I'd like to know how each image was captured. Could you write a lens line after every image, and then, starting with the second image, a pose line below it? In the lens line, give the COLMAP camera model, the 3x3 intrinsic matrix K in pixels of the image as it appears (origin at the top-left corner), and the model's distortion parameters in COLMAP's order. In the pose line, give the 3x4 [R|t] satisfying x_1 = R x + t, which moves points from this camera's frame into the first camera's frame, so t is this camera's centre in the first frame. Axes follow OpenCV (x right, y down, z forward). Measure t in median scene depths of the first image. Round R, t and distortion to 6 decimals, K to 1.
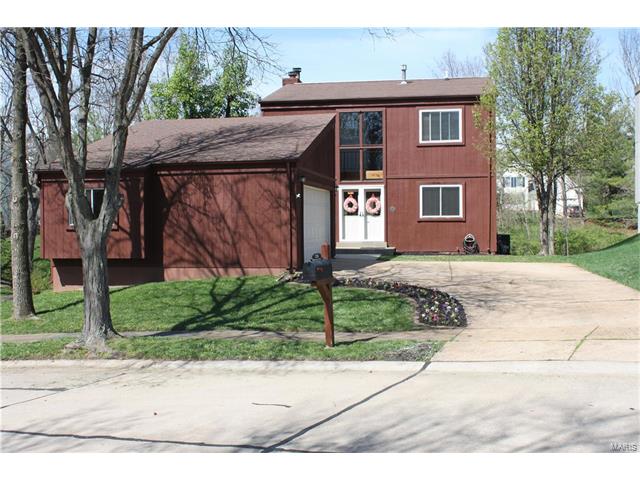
lens RADIAL K [[771.8, 0, 319.9], [0, 771.8, 240.7], [0, 0, 1]] dist [-0.040163, 0.000000]
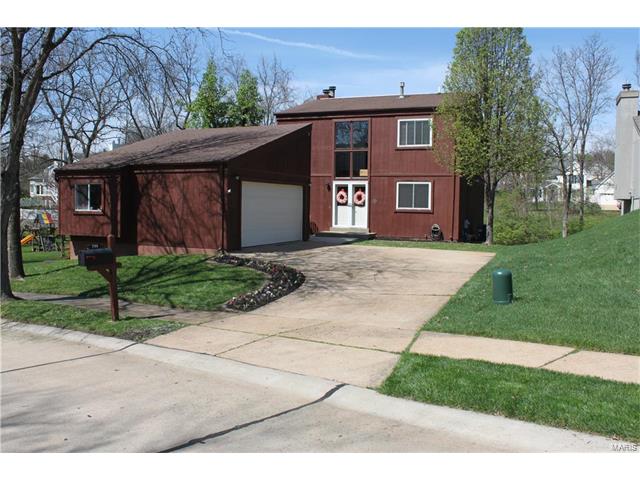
lens RADIAL K [[593.5, 0, 320.1], [0, 593.5, 242.9], [0, 0, 1]] dist [-0.134309, 0.000000]
pose [[0.974943, 0.035864, -0.219545, 0.219593], [-0.027229, 0.998737, 0.042234, -0.012887], [0.220782, -0.035198, 0.974688, 0.071744]]
